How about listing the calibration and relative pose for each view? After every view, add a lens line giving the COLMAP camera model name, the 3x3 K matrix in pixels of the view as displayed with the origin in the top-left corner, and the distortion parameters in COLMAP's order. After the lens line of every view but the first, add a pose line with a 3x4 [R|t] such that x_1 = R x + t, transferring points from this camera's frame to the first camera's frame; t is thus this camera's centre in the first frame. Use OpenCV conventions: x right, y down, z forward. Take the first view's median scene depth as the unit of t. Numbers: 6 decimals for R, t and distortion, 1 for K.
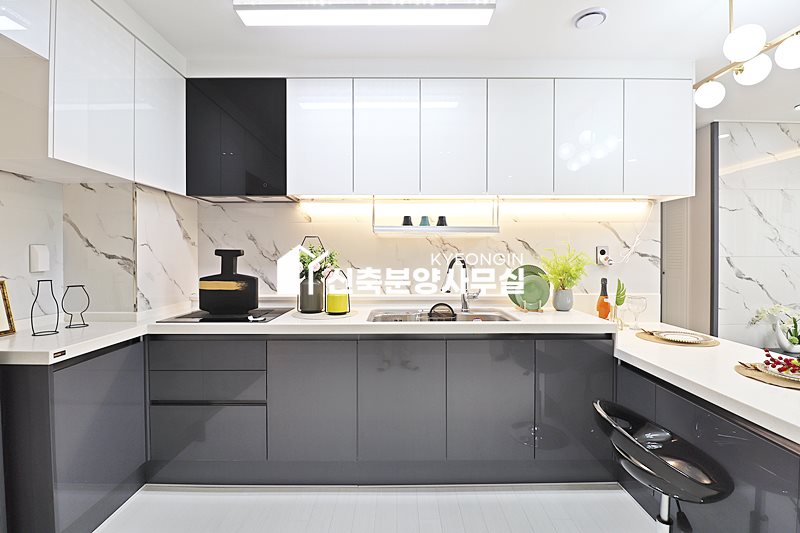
lens RADIAL K [[370.1, 0, 401.1], [0, 370.1, 260.4], [0, 0, 1]] dist [-0.004651, -0.009632]
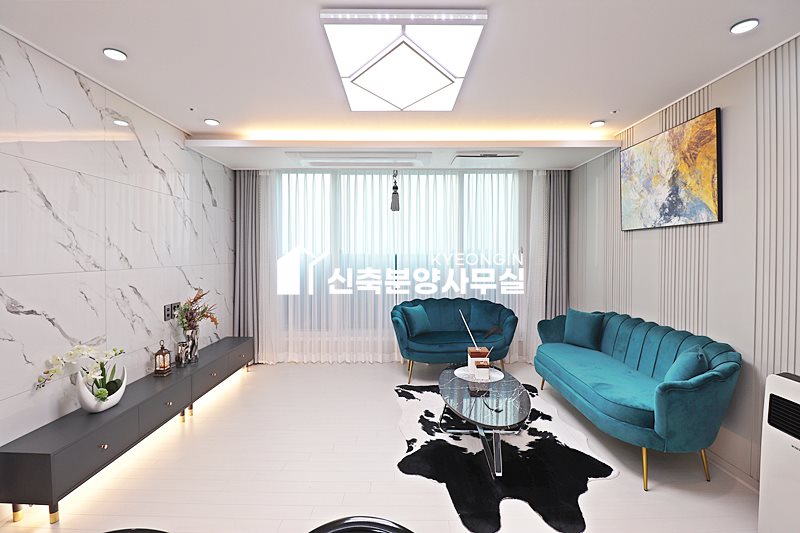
lens RADIAL K [[370.1, 0, 400.7], [0, 370.1, 258.7], [0, 0, 1]] dist [-0.004651, -0.009632]
pose [[0.010700, -0.004416, 0.999933, 0.372887], [0.015501, 0.999871, 0.004250, -0.028618], [-0.999823, 0.015454, 0.010767, 0.398730]]
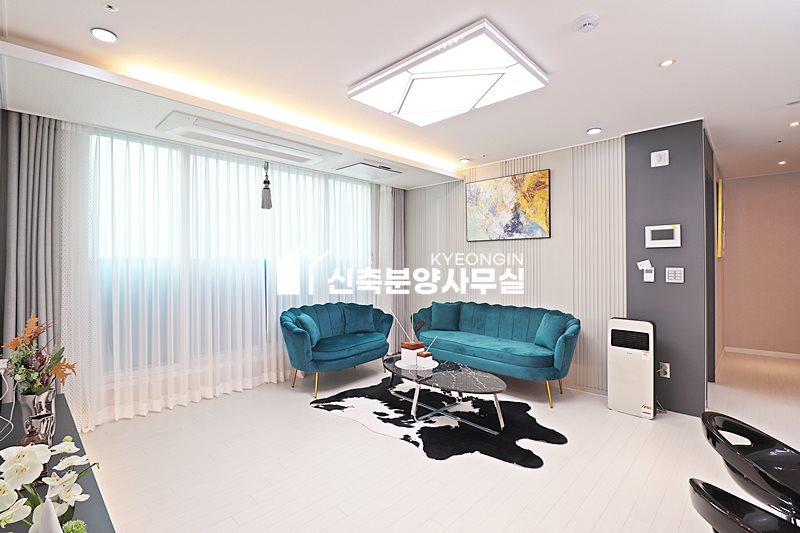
lens RADIAL K [[370.1, 0, 402.5], [0, 370.1, 261.8], [0, 0, 1]] dist [-0.004651, -0.009632]
pose [[-0.717779, 0.013909, 0.696132, 0.915740], [0.022015, 0.999754, 0.002724, -0.014786], [-0.695923, 0.017281, -0.717908, 1.782779]]
